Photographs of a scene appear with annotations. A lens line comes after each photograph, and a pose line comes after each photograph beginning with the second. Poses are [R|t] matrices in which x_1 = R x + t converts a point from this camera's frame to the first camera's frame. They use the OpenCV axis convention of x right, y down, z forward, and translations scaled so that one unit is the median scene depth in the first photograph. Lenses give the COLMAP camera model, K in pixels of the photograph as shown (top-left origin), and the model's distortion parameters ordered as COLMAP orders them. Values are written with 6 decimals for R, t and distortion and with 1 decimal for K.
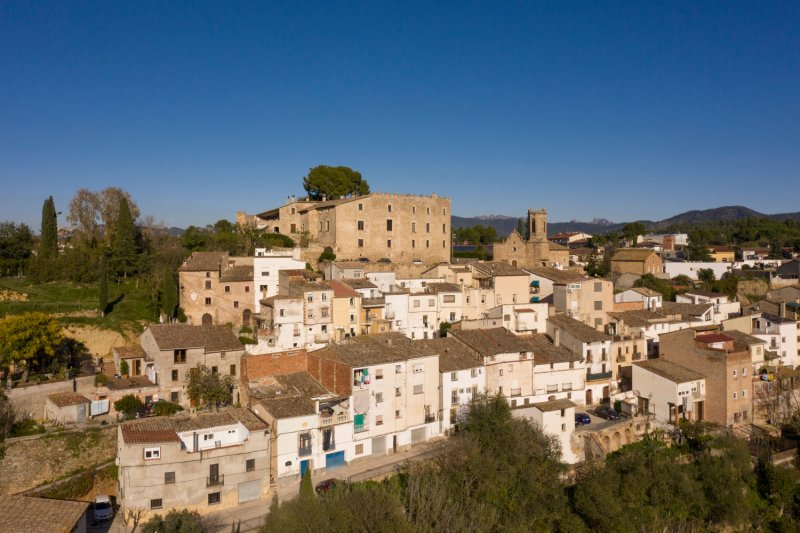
lens RADIAL K [[689.1, 0, 400.0], [0, 689.1, 266.5], [0, 0, 1]] dist [-0.005014, 0.004298]
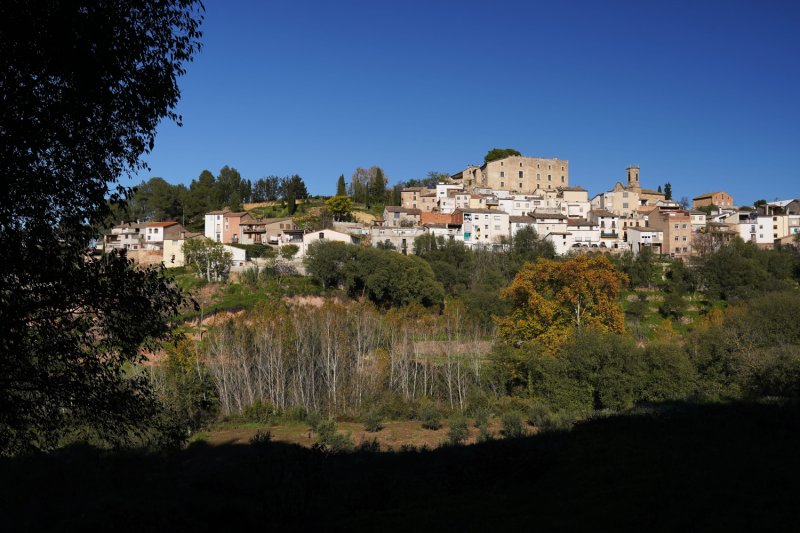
lens RADIAL K [[689.1, 0, 400.0], [0, 689.1, 266.5], [0, 0, 1]] dist [-0.005014, 0.004298]
pose [[0.932932, -0.012982, -0.359820, 0.428996], [0.000985, 0.999438, -0.033505, 0.305384], [0.360052, 0.030904, 0.932420, -0.952409]]
